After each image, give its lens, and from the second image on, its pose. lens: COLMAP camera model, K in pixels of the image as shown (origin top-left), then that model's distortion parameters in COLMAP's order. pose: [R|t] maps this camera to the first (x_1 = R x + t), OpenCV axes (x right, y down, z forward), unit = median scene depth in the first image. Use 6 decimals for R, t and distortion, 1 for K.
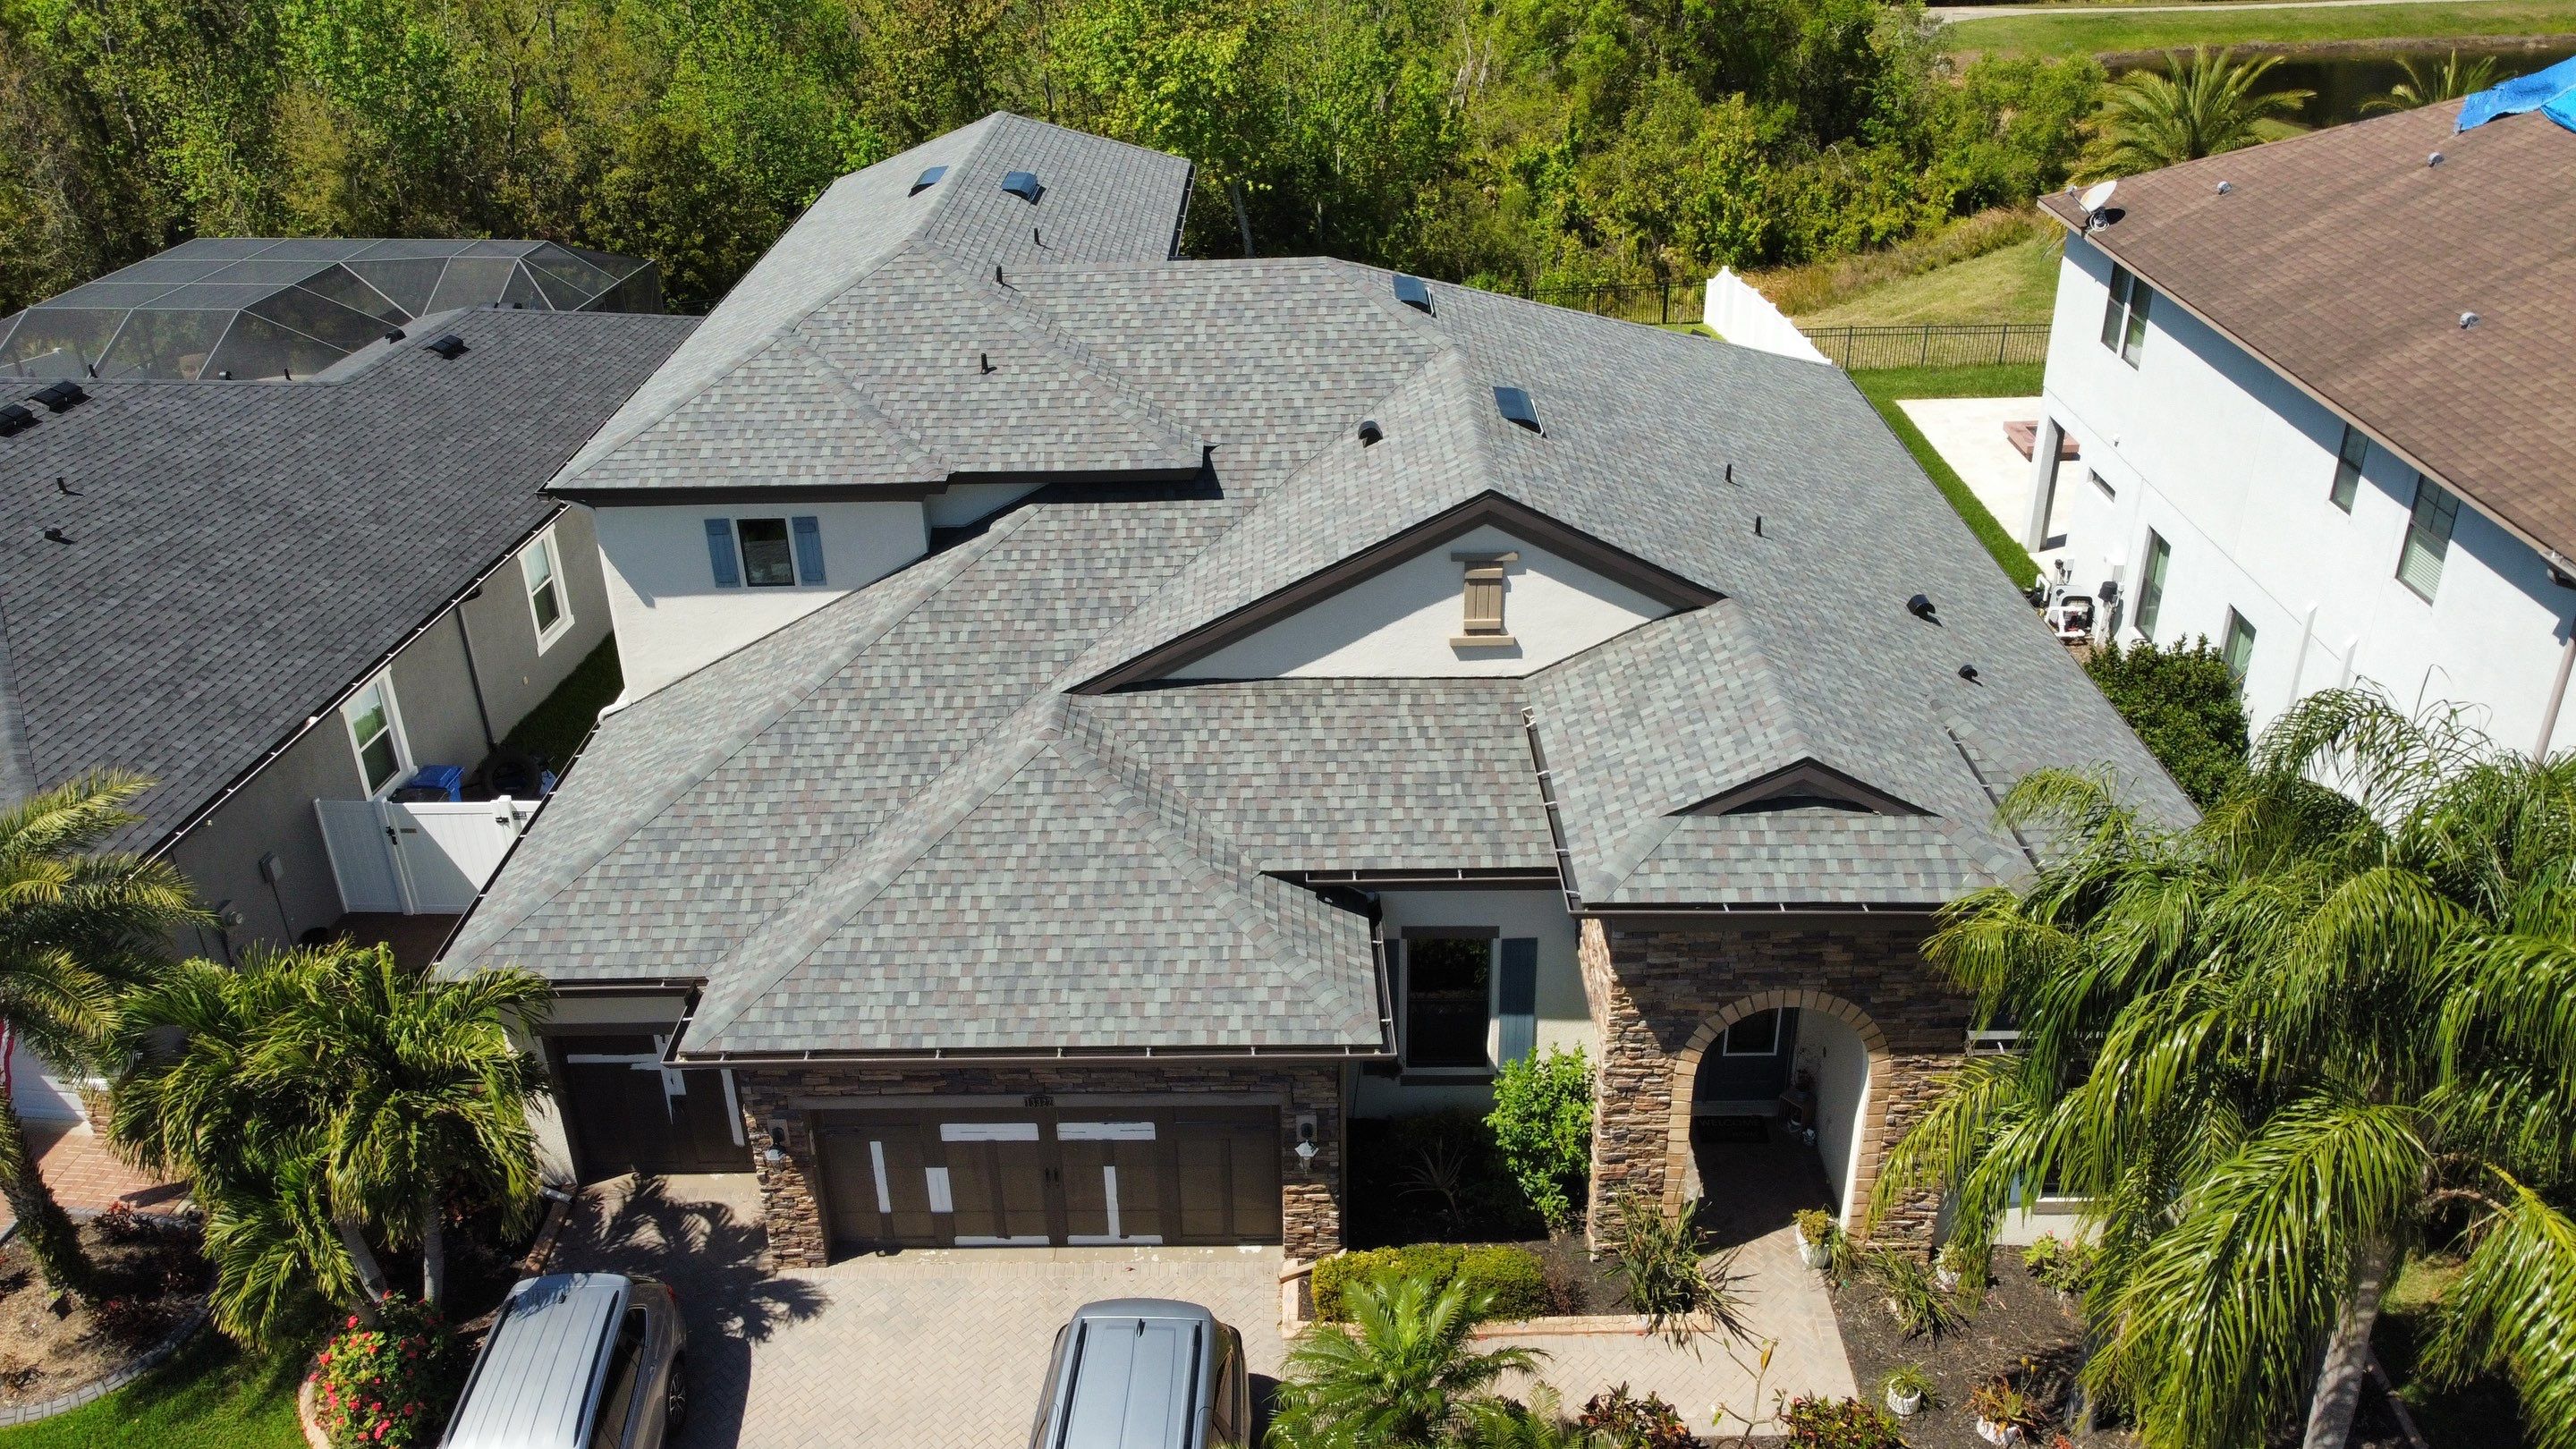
lens RADIAL K [[1948.2, 0, 1260.6], [0, 1948.2, 700.4], [0, 0, 1]] dist [0.000279, 0.000669]
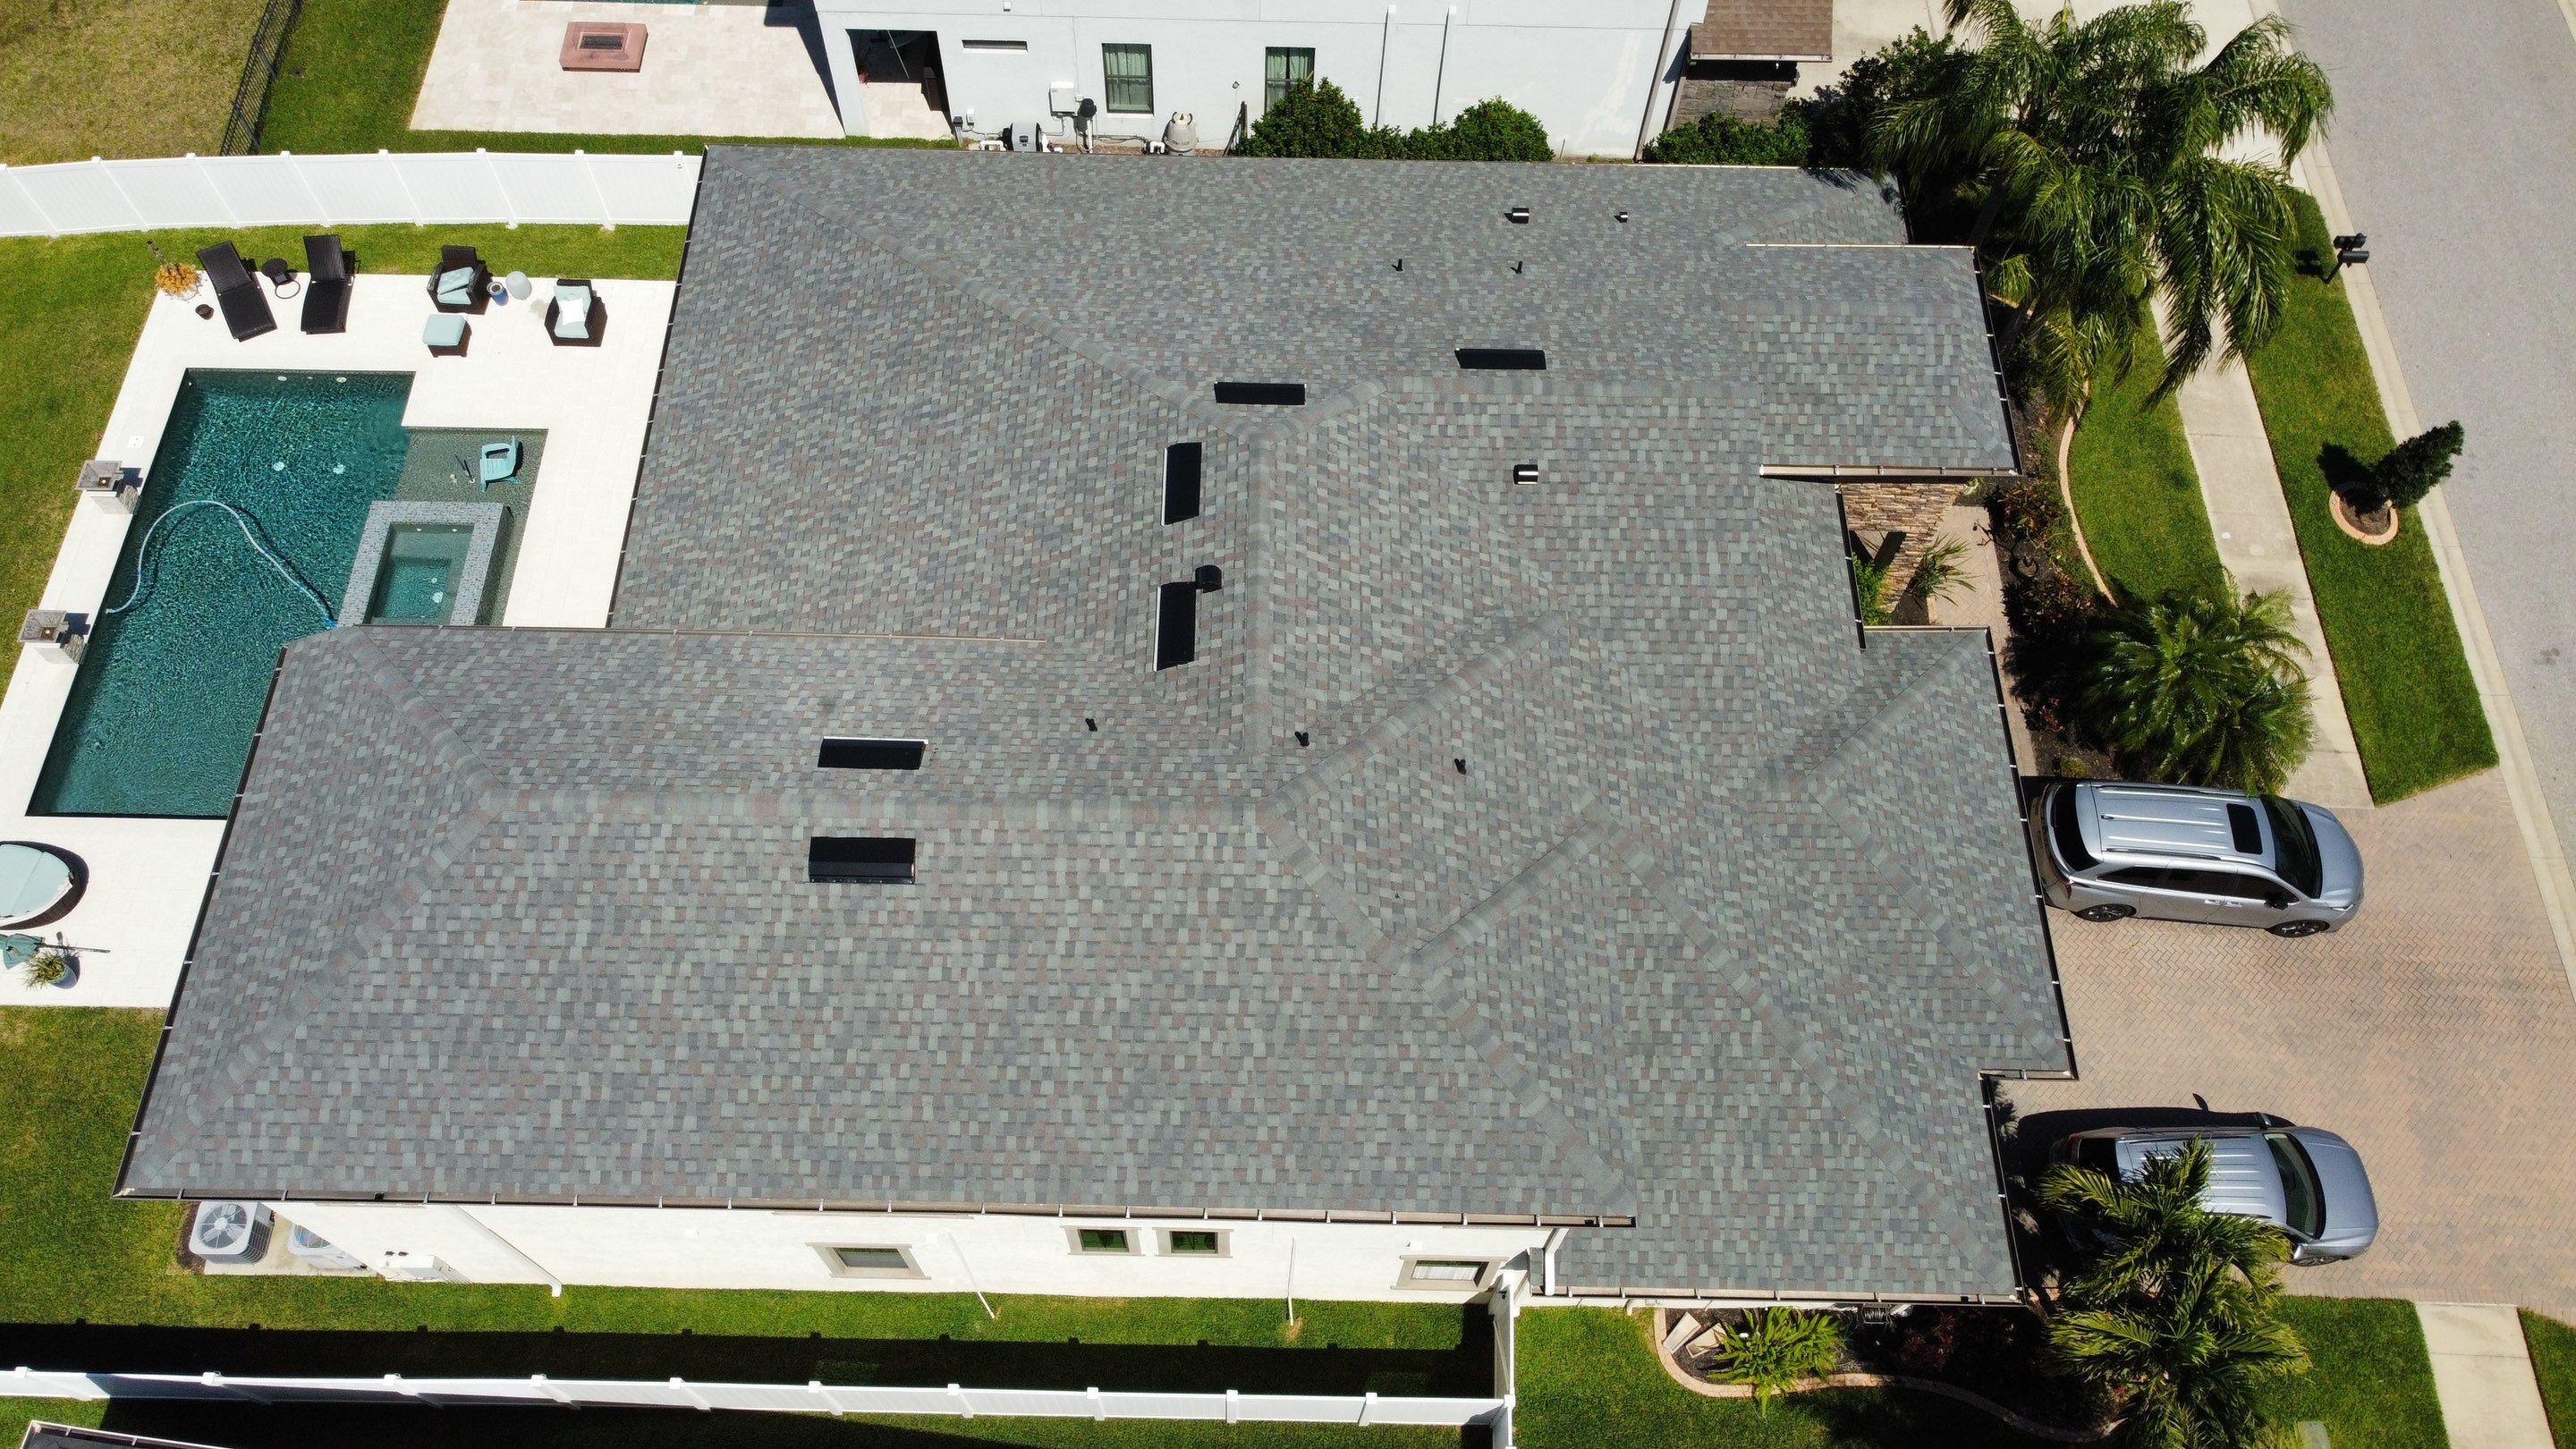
lens RADIAL K [[1948.2, 0, 1256.0], [0, 1948.2, 707.8], [0, 0, 1]] dist [0.000279, 0.000669]
pose [[0.001000, -0.860362, 0.509683, -0.689485], [0.446751, 0.456377, 0.769502, -1.103749], [-0.894658, 0.226932, 0.384824, 0.818719]]
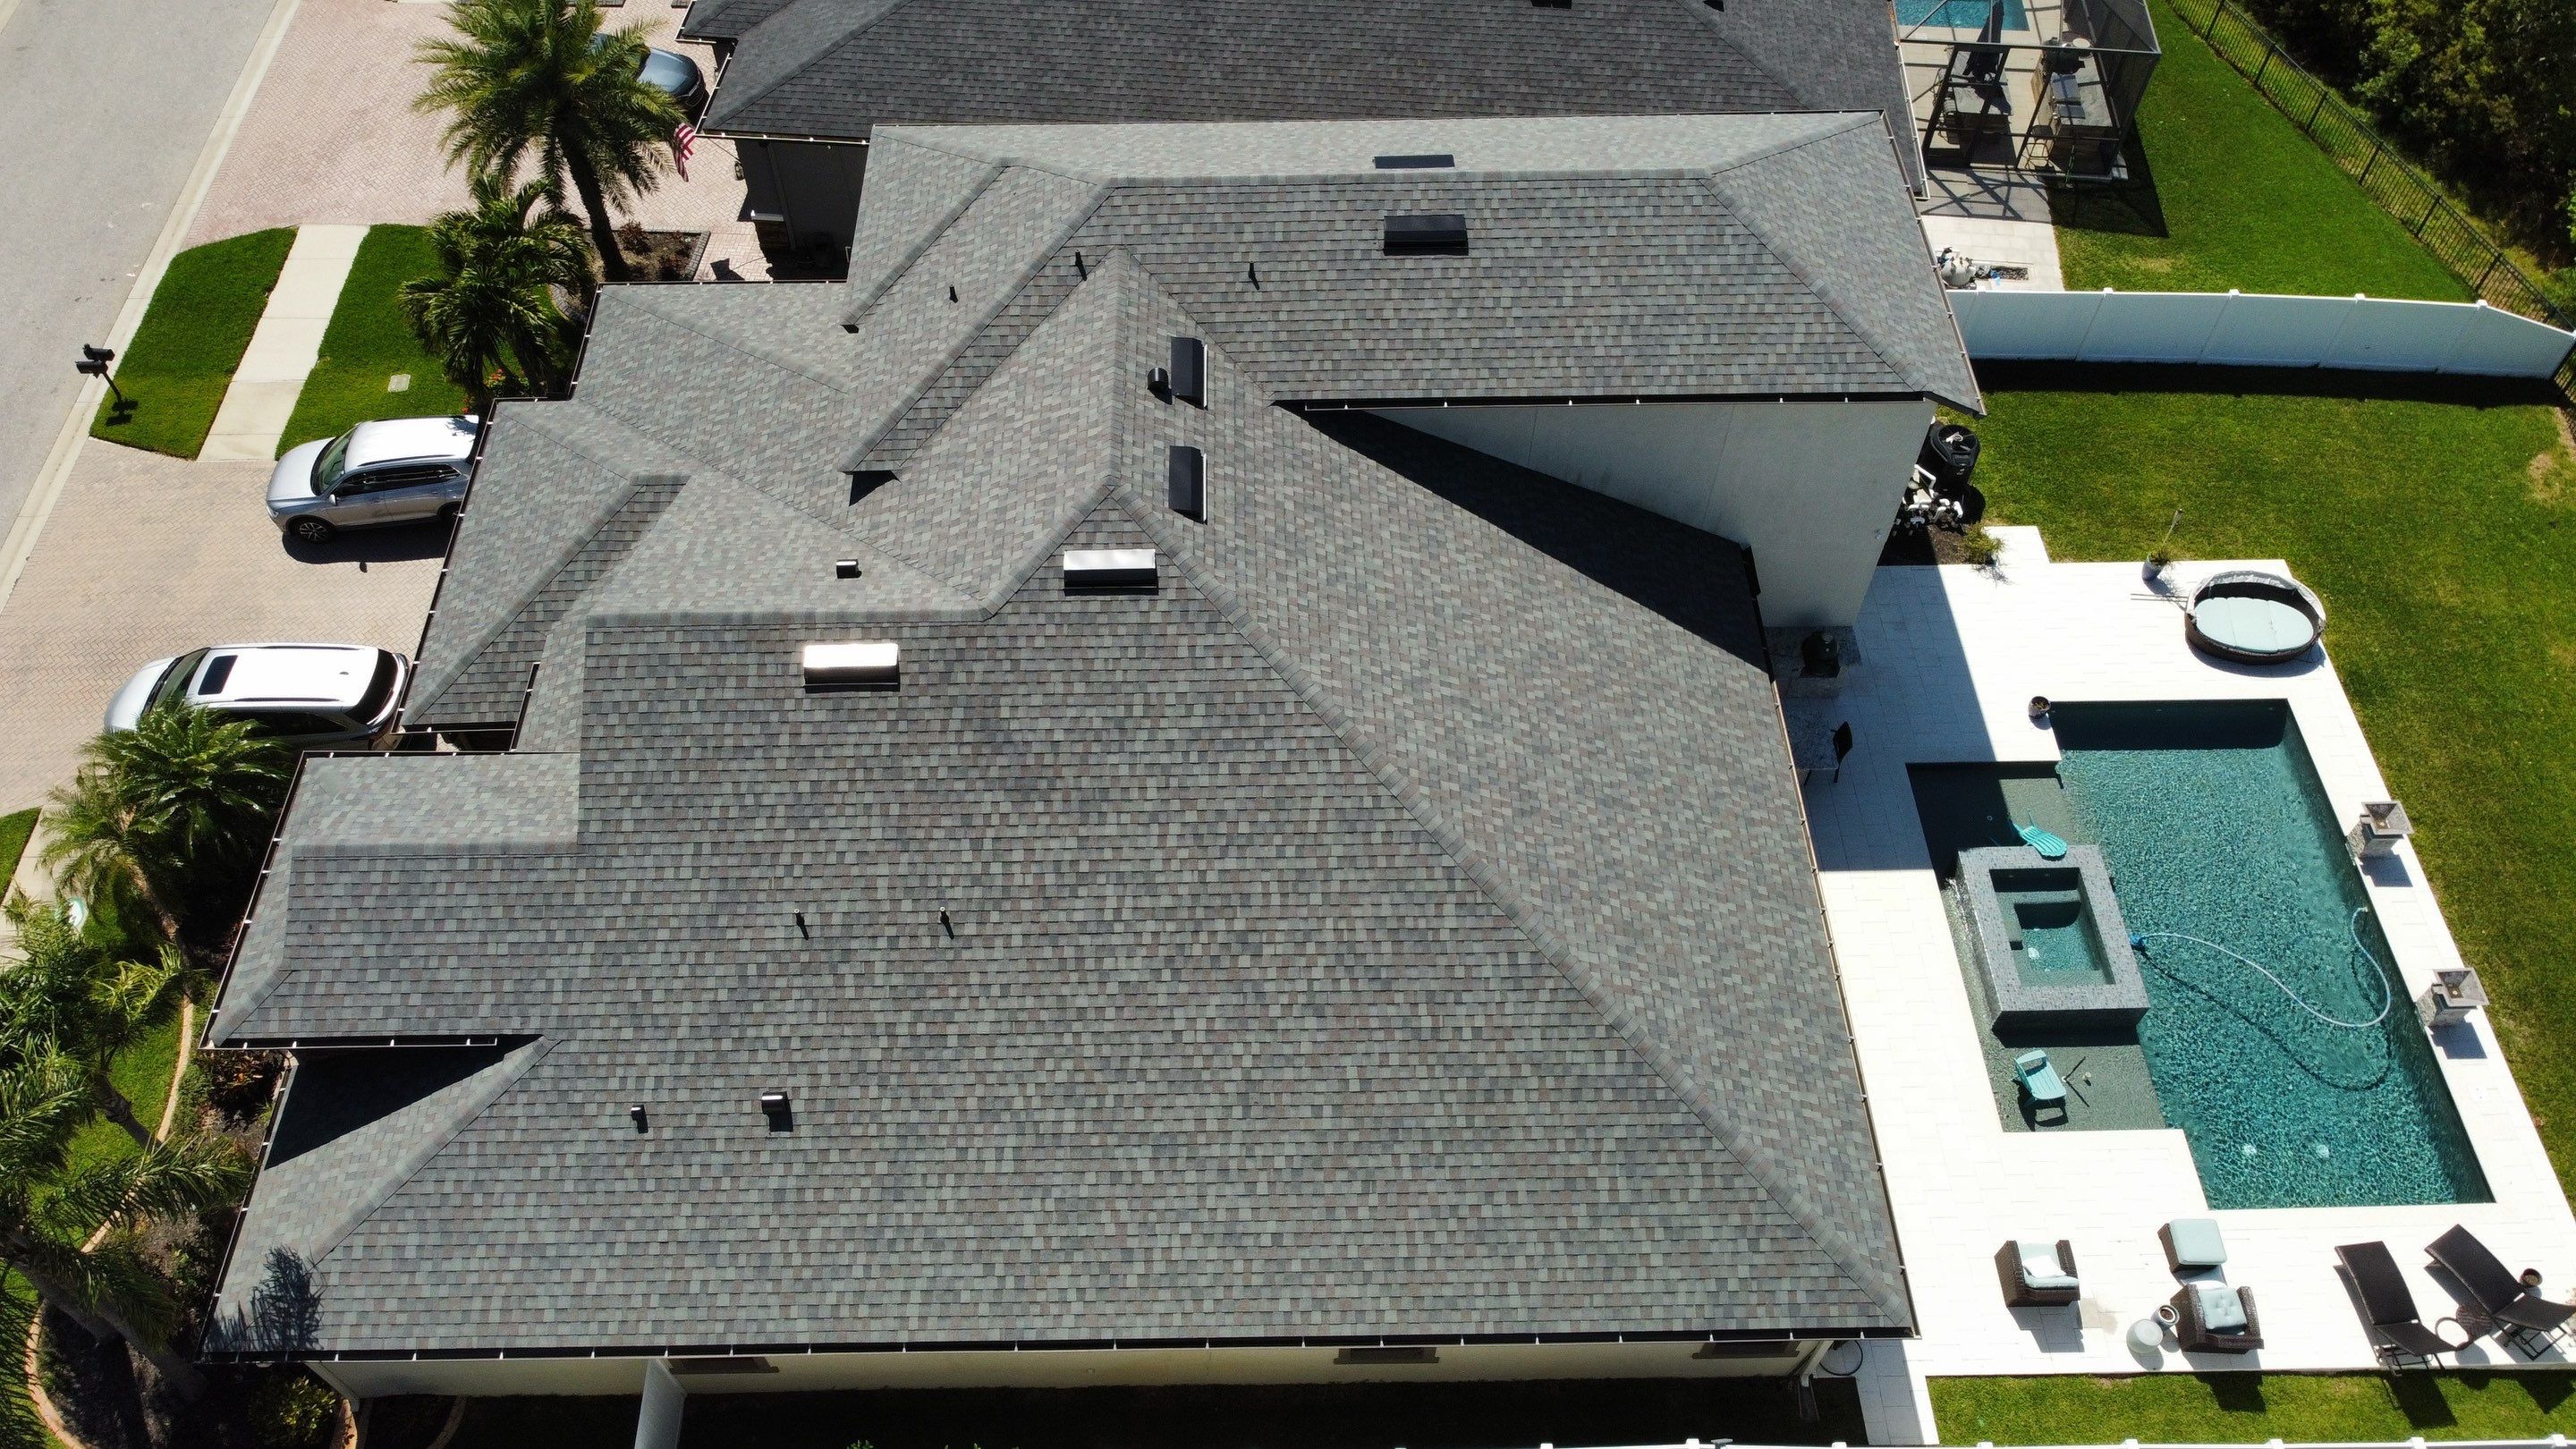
lens RADIAL K [[1948.2, 0, 1252.2], [0, 1948.2, 697.3], [0, 0, 1]] dist [0.000279, 0.000669]
pose [[0.028480, 0.812122, -0.582793, 0.850080], [-0.451621, 0.530584, 0.717299, -1.102517], [0.891755, 0.242773, 0.381882, 0.883156]]
